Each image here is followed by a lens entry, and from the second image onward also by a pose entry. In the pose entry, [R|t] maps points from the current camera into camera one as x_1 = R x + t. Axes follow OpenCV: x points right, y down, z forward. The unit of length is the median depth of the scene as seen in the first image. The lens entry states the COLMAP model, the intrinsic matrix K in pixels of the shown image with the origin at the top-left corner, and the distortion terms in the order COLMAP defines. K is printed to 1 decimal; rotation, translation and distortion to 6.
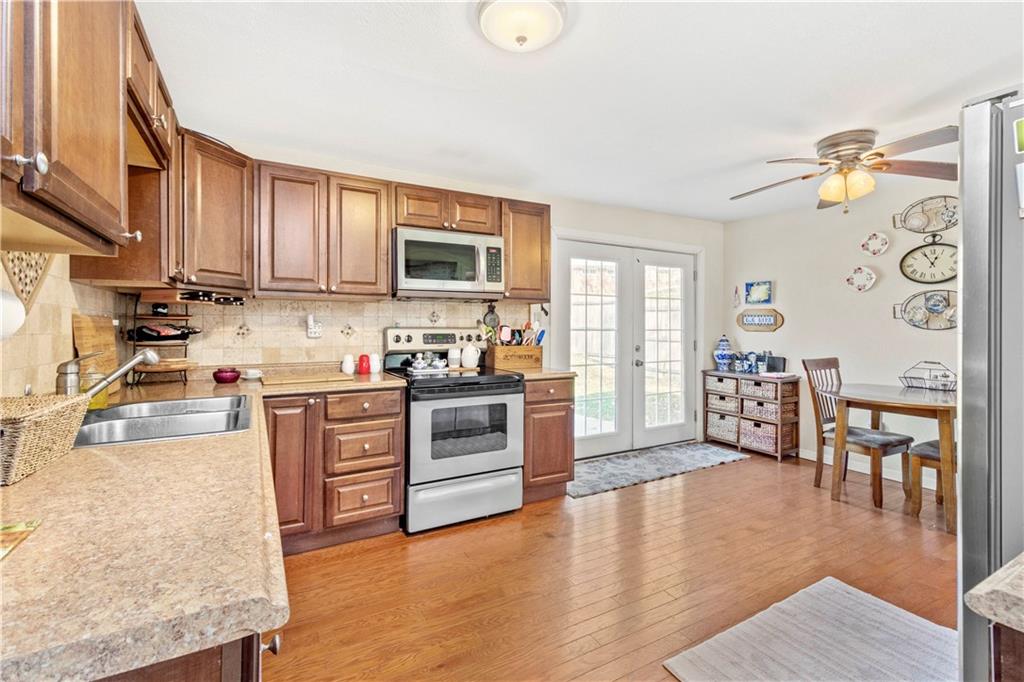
lens RADIAL K [[462.0, 0, 517.5], [0, 462.0, 333.6], [0, 0, 1]] dist [0.000816, 0.000076]
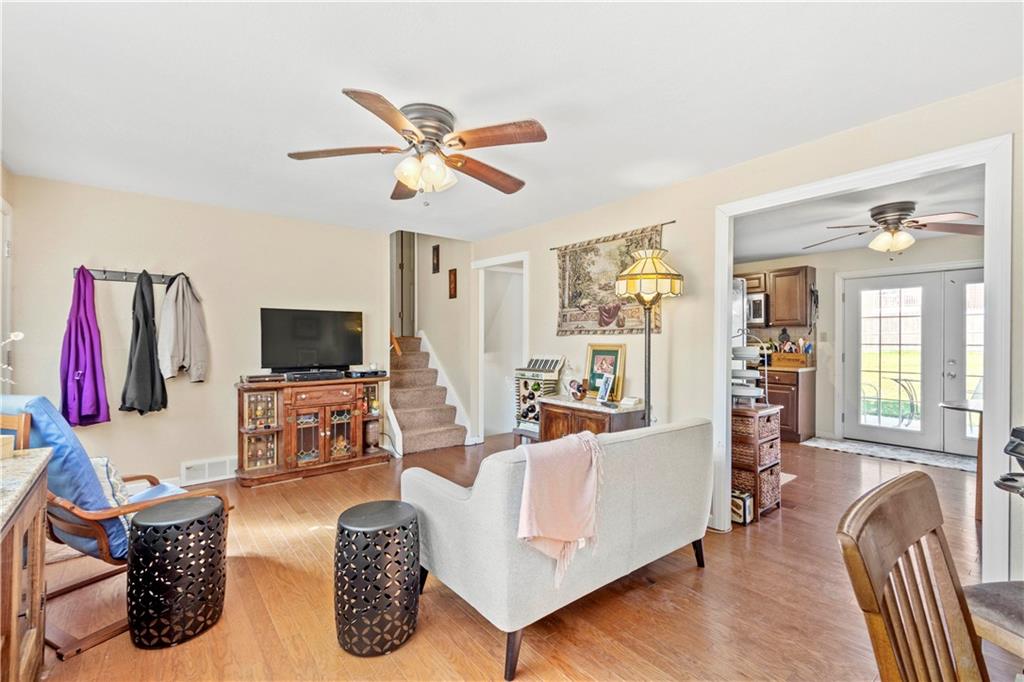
lens RADIAL K [[453.0, 0, 512.0], [0, 453.0, 341.0], [0, 0, 1]] dist [0.001760, 0.000126]
pose [[0.146343, -0.000559, -0.989234, 1.818075], [-0.013921, 0.999900, -0.002625, 0.000605], [0.989136, 0.014155, 0.146320, -0.297668]]
